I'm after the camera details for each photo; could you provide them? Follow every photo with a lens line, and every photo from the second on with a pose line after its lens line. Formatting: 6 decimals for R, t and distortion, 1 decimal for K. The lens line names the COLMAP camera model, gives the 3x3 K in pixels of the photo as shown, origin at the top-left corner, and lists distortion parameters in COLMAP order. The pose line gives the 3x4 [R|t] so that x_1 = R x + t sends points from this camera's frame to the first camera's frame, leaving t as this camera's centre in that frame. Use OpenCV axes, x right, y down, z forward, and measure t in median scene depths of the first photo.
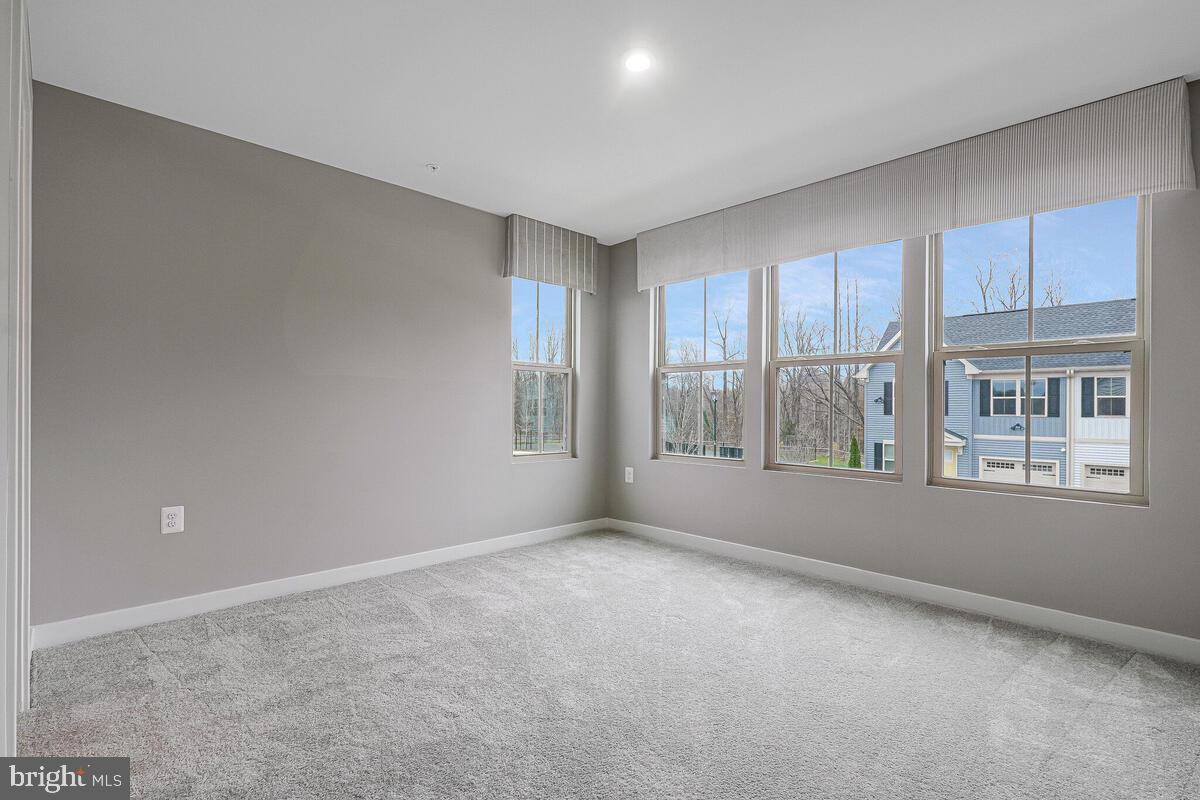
lens RADIAL K [[565.4, 0, 601.2], [0, 565.4, 401.6], [0, 0, 1]] dist [-0.000255, -0.003021]
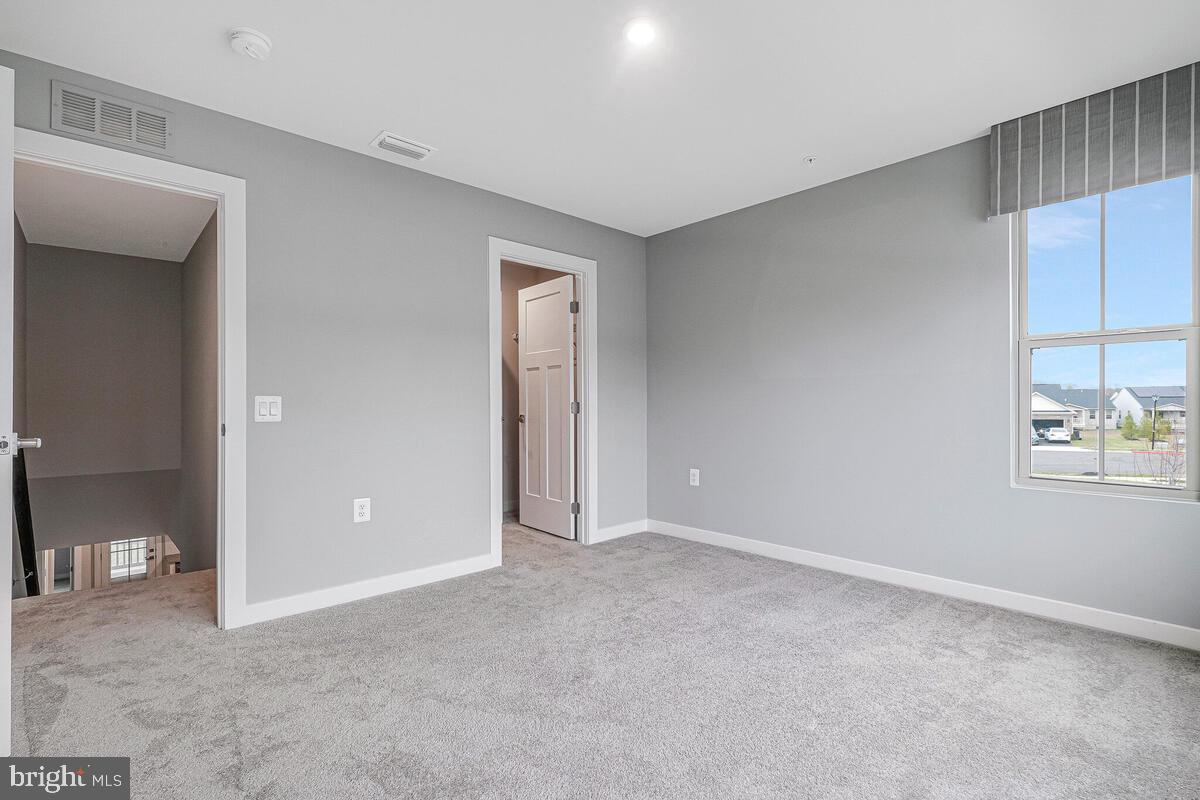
lens RADIAL K [[565.4, 0, 600.2], [0, 565.4, 400.9], [0, 0, 1]] dist [-0.000255, -0.003021]
pose [[-0.046705, -0.012019, -0.998836, 0.636310], [0.011323, 0.999857, -0.012561, 0.009945], [0.998845, -0.011896, -0.046562, 0.623688]]
